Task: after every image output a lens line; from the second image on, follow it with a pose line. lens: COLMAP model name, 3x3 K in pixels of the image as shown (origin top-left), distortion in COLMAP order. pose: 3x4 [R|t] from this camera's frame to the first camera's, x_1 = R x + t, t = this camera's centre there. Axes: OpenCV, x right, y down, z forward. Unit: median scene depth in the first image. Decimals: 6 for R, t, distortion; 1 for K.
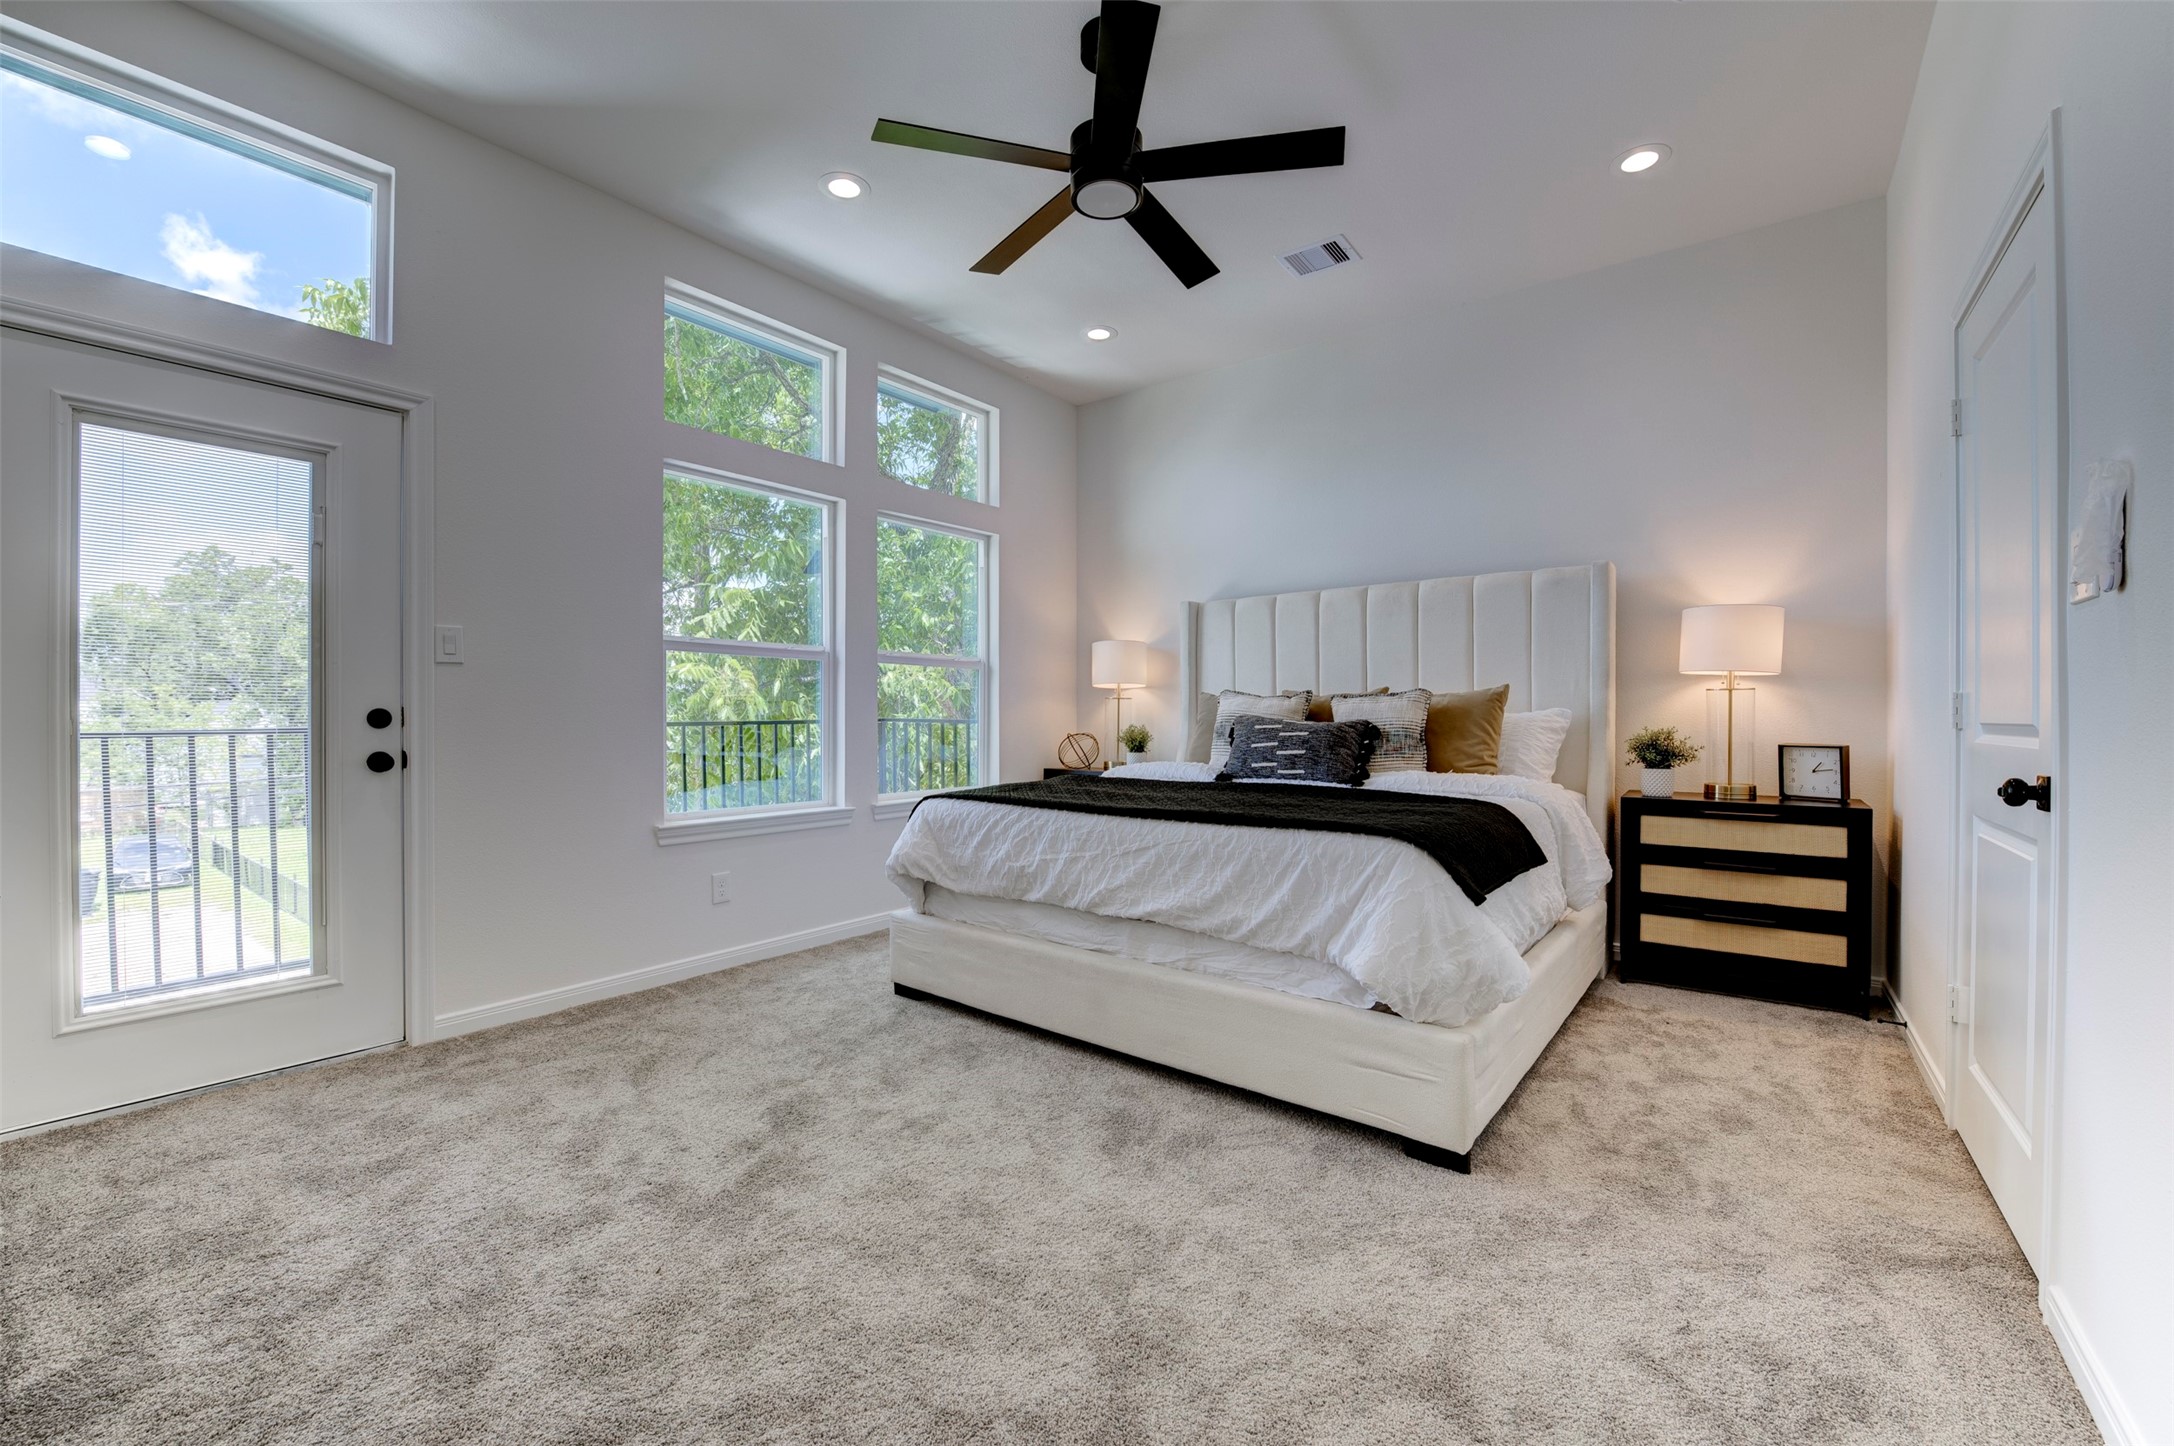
lens RADIAL K [[855.9, 0, 1087.0], [0, 855.9, 723.0], [0, 0, 1]] dist [-0.016705, -0.002688]
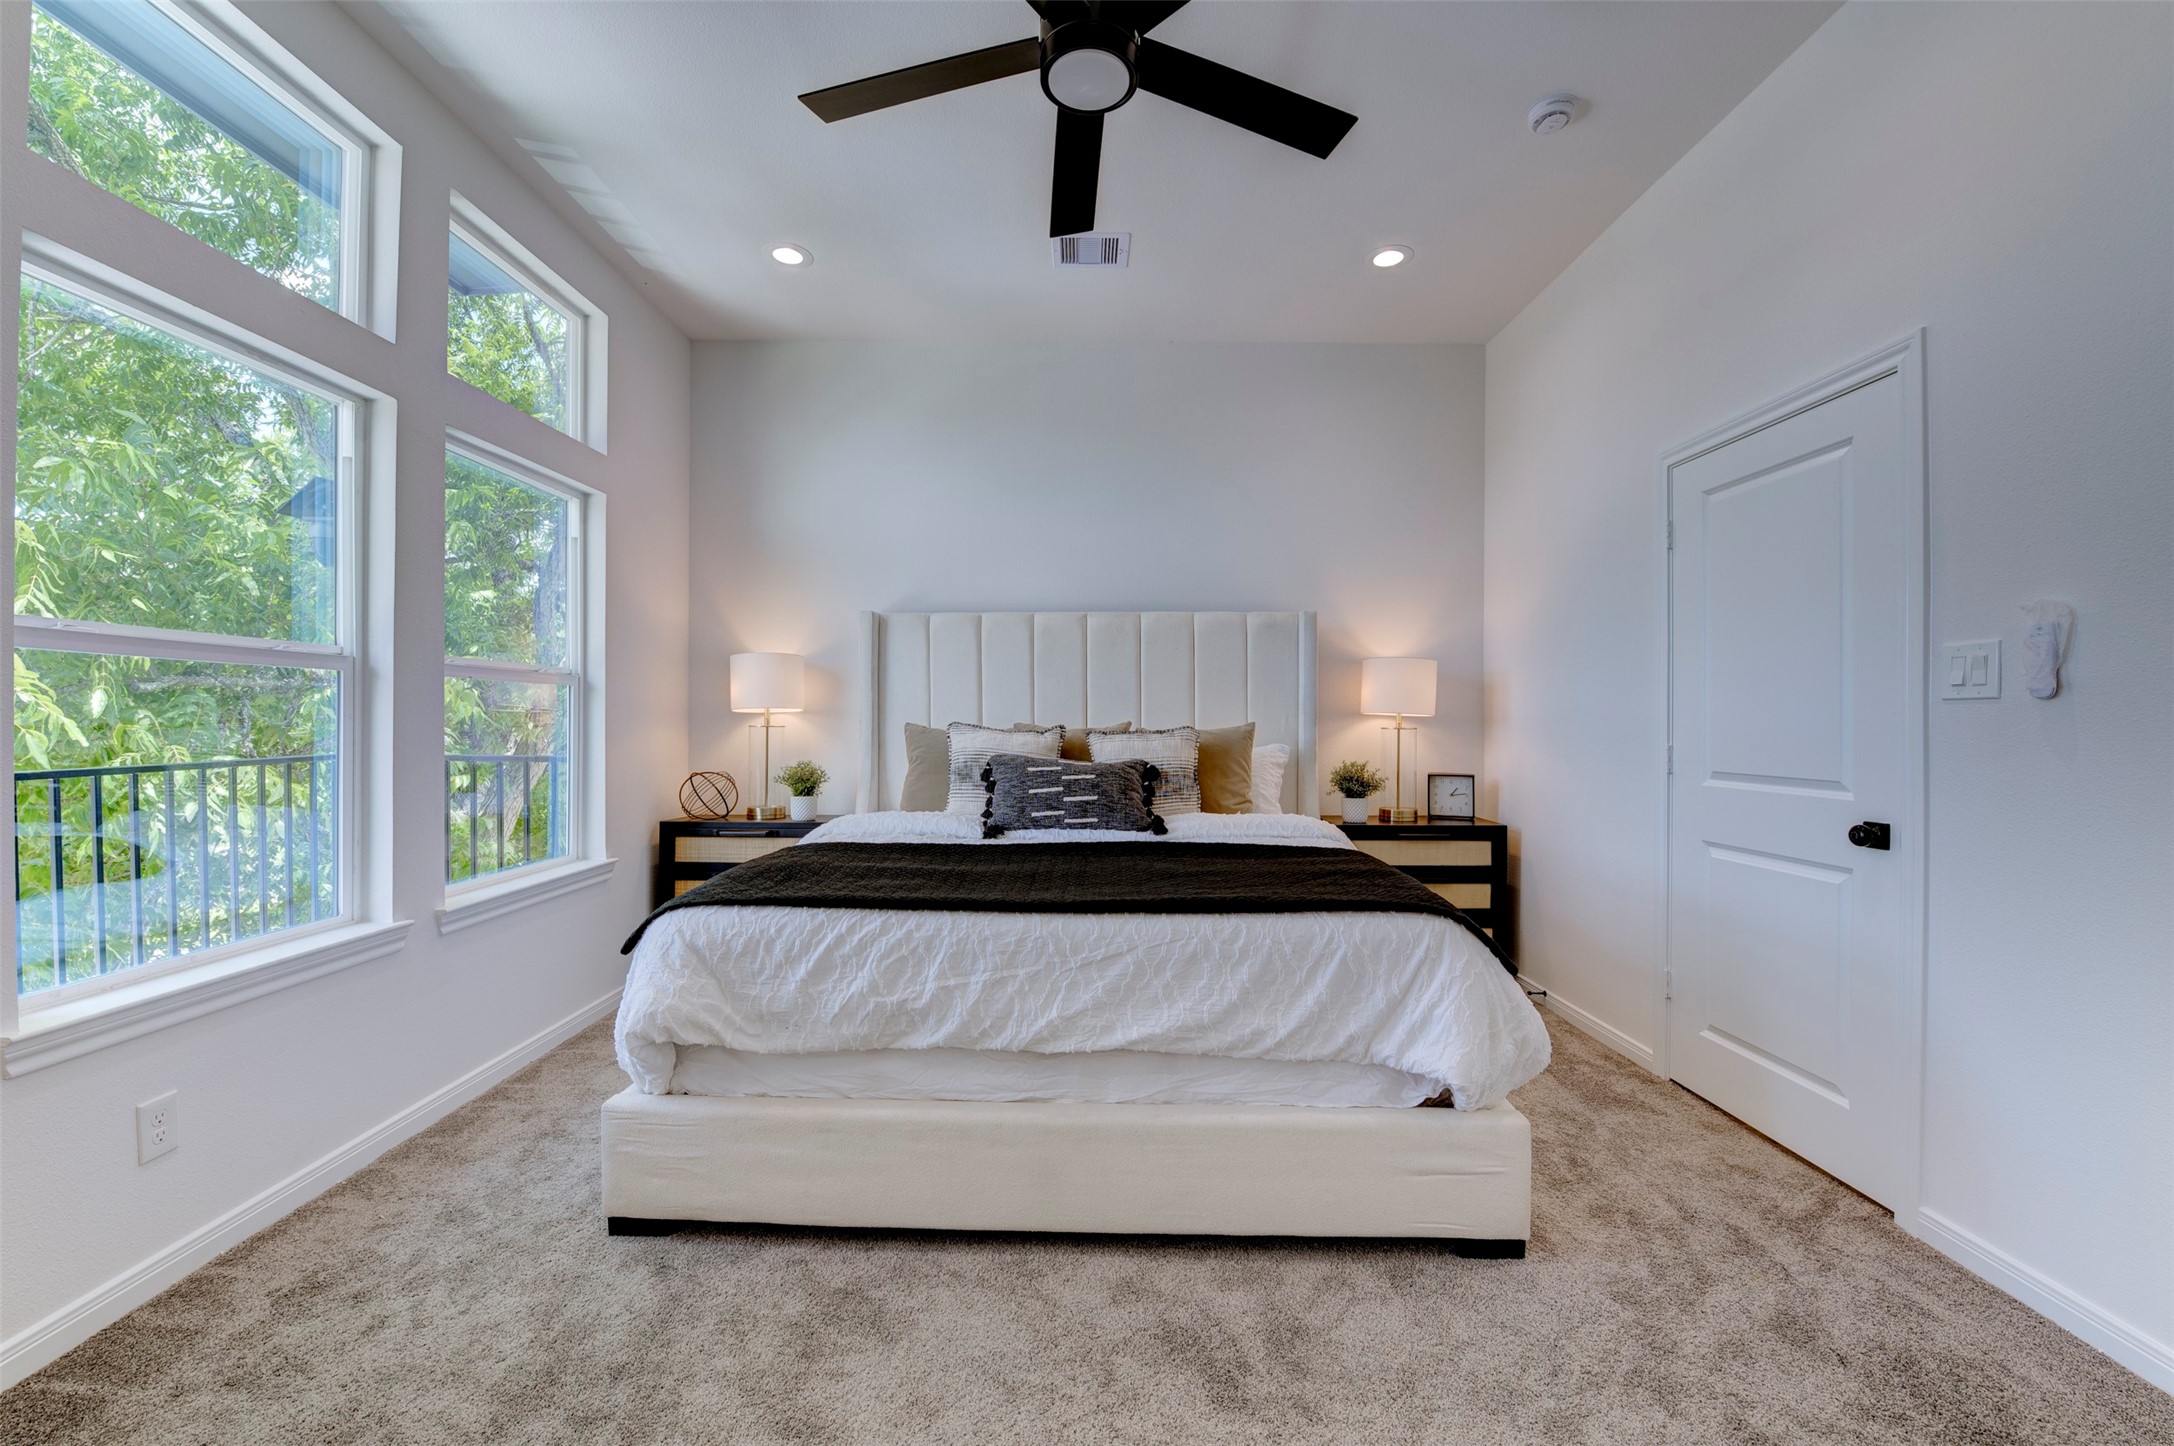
lens RADIAL K [[855.9, 0, 1087.0], [0, 855.9, 723.0], [0, 0, 1]] dist [-0.016705, -0.002688]
pose [[0.800677, 0.001840, 0.599094, -0.335665], [0.002199, 0.999980, -0.006010, -0.045094], [-0.599092, 0.006129, 0.800656, 0.336236]]
